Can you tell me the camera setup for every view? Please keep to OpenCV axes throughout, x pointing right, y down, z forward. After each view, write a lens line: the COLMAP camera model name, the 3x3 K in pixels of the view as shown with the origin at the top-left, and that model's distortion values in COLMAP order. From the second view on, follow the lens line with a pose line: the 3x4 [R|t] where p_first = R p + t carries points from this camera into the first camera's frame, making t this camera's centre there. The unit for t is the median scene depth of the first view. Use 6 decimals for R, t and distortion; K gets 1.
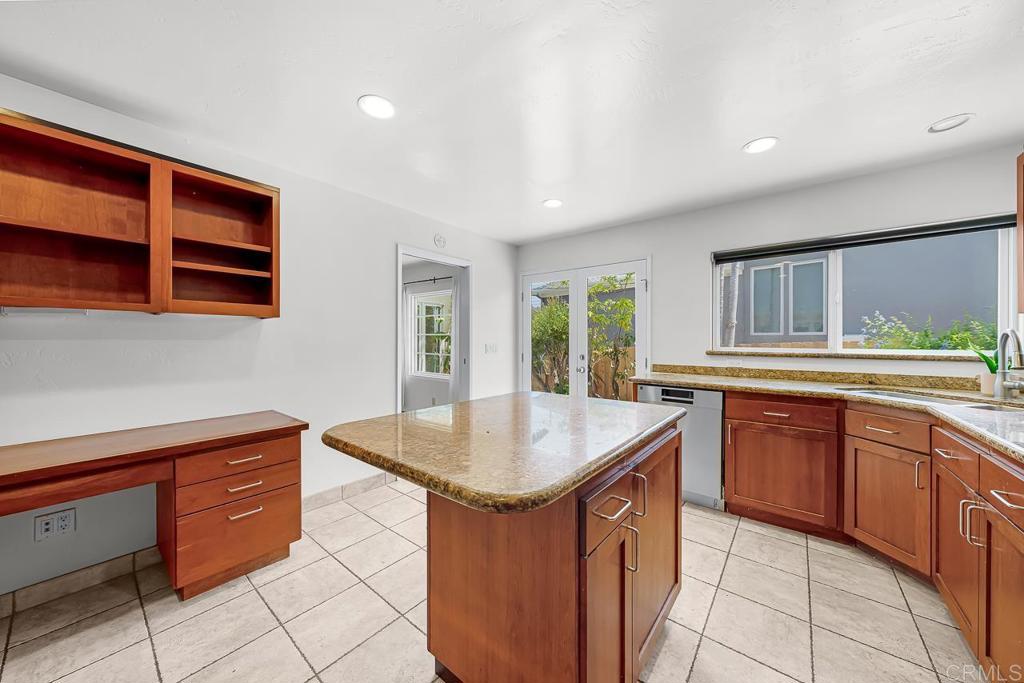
lens RADIAL K [[353.1, 0, 515.1], [0, 353.1, 339.2], [0, 0, 1]] dist [-0.001422, 0.000614]
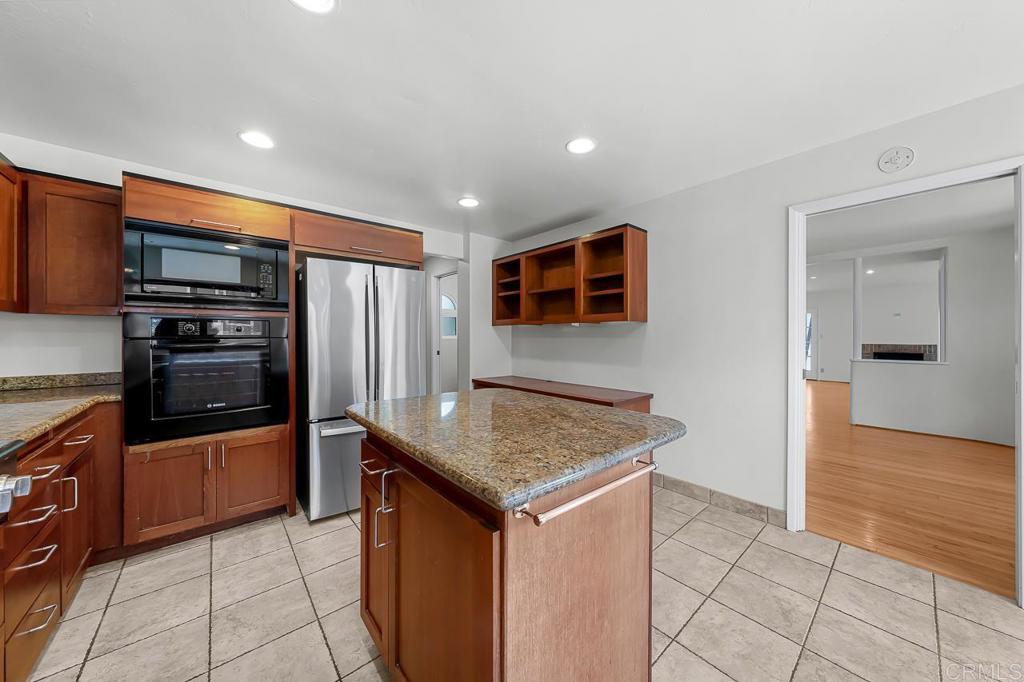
lens RADIAL K [[353.1, 0, 516.4], [0, 353.1, 339.4], [0, 0, 1]] dist [-0.001422, 0.000614]
pose [[-0.169483, 0.004629, -0.985522, 0.703476], [0.002560, 0.999988, 0.004257, -0.000228], [0.985530, -0.001801, -0.169493, 0.826035]]
